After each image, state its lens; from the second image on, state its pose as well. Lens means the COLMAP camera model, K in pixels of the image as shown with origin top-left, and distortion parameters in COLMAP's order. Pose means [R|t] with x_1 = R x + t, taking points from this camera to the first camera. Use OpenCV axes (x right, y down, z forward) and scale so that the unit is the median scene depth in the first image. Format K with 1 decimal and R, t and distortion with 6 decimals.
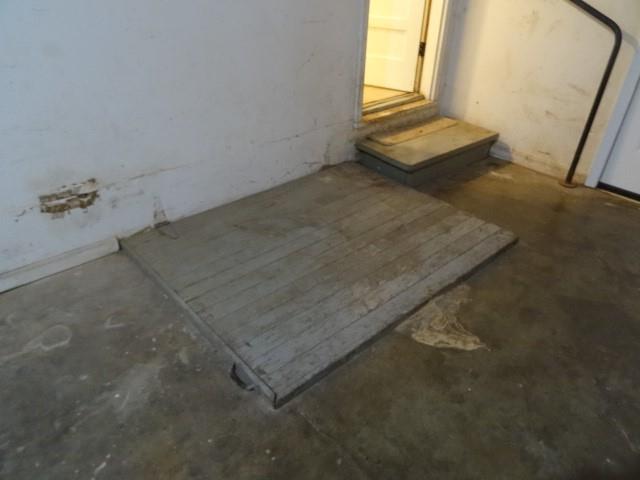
lens RADIAL K [[458.1, 0, 318.1], [0, 458.1, 241.3], [0, 0, 1]] dist [0.001547, -0.004601]
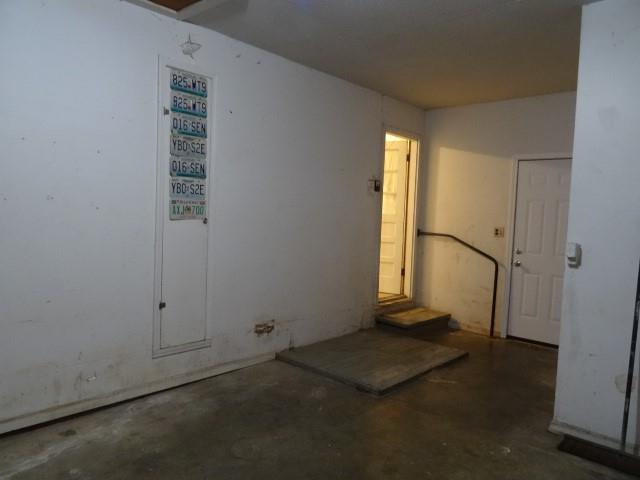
lens RADIAL K [[458.1, 0, 318.1], [0, 458.1, 241.3], [0, 0, 1]] dist [0.001547, -0.004601]
pose [[0.996066, 0.007620, 0.088287, -0.321753], [0.035593, 0.877999, -0.477337, 0.397999], [-0.081153, 0.478601, 0.874274, -0.753125]]
